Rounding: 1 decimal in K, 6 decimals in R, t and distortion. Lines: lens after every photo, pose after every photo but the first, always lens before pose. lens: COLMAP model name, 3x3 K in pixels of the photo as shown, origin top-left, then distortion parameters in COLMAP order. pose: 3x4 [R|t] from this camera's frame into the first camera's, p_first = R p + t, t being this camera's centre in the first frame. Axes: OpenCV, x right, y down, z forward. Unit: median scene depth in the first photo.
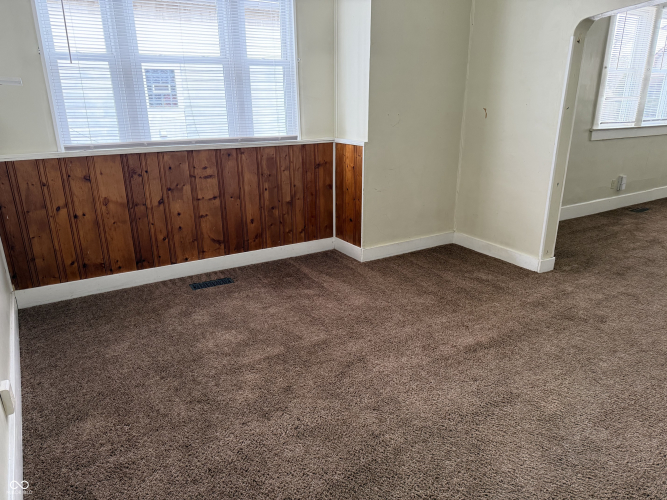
lens RADIAL K [[479.2, 0, 334.5], [0, 479.2, 249.5], [0, 0, 1]] dist [0.053353, -0.043155]
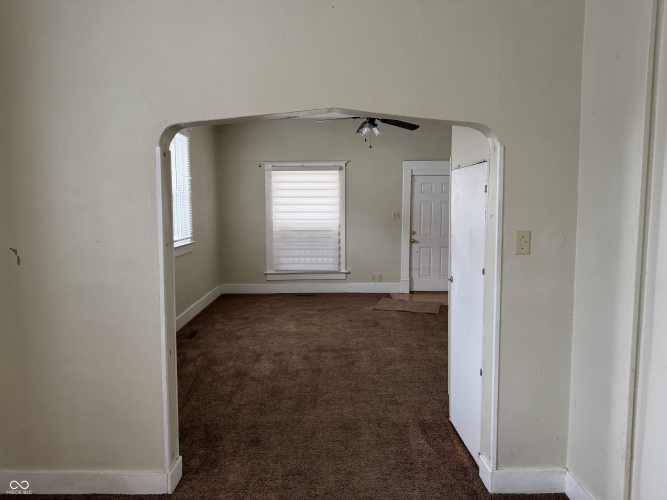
lens RADIAL K [[479.2, 0, 331.9], [0, 479.2, 246.7], [0, 0, 1]] dist [0.053353, -0.043155]
pose [[0.526448, -0.079375, 0.846494, 0.020326], [0.266671, 0.960806, -0.075752, -0.148562], [-0.807304, 0.265615, 0.526981, 0.385413]]
